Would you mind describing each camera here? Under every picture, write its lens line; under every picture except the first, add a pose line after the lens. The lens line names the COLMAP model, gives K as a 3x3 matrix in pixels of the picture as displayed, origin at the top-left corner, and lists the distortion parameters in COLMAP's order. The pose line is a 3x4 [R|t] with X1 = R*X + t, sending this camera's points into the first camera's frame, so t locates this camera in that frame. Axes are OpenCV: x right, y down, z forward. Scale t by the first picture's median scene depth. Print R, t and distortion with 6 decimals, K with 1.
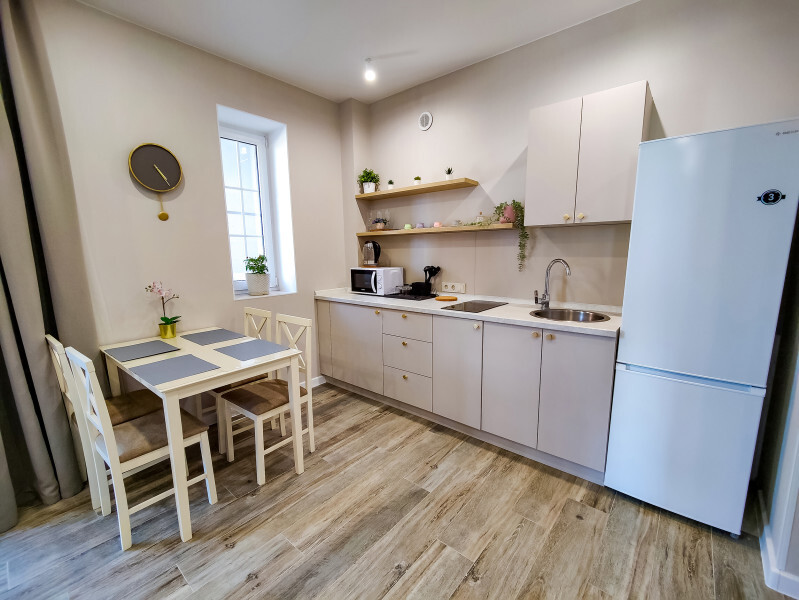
lens RADIAL K [[346.3, 0, 399.6], [0, 346.3, 305.0], [0, 0, 1]] dist [0.010680, -0.008049]
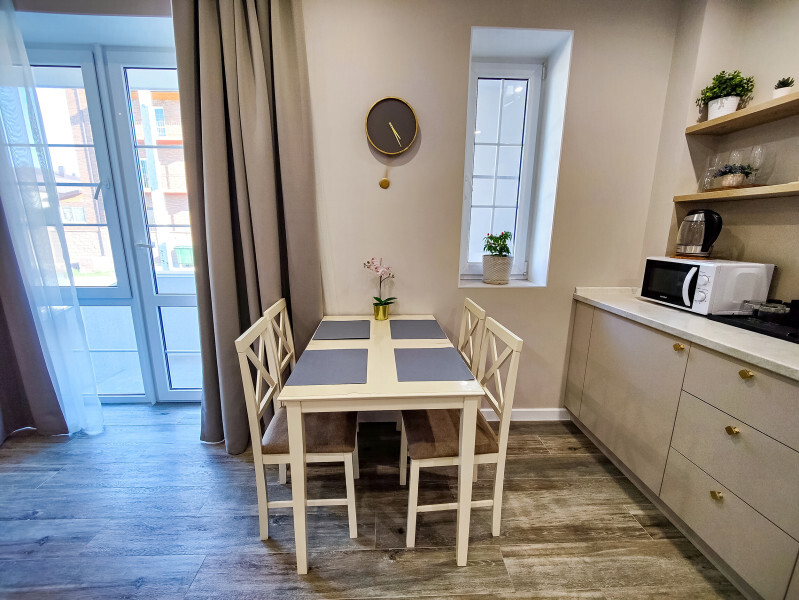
lens RADIAL K [[346.3, 0, 398.8], [0, 346.3, 308.5], [0, 0, 1]] dist [0.010680, -0.008049]
pose [[0.676829, 0.180713, -0.713614, 0.012714], [-0.131951, 0.983482, 0.123903, -0.042458], [0.724218, 0.010301, 0.689494, 0.317462]]
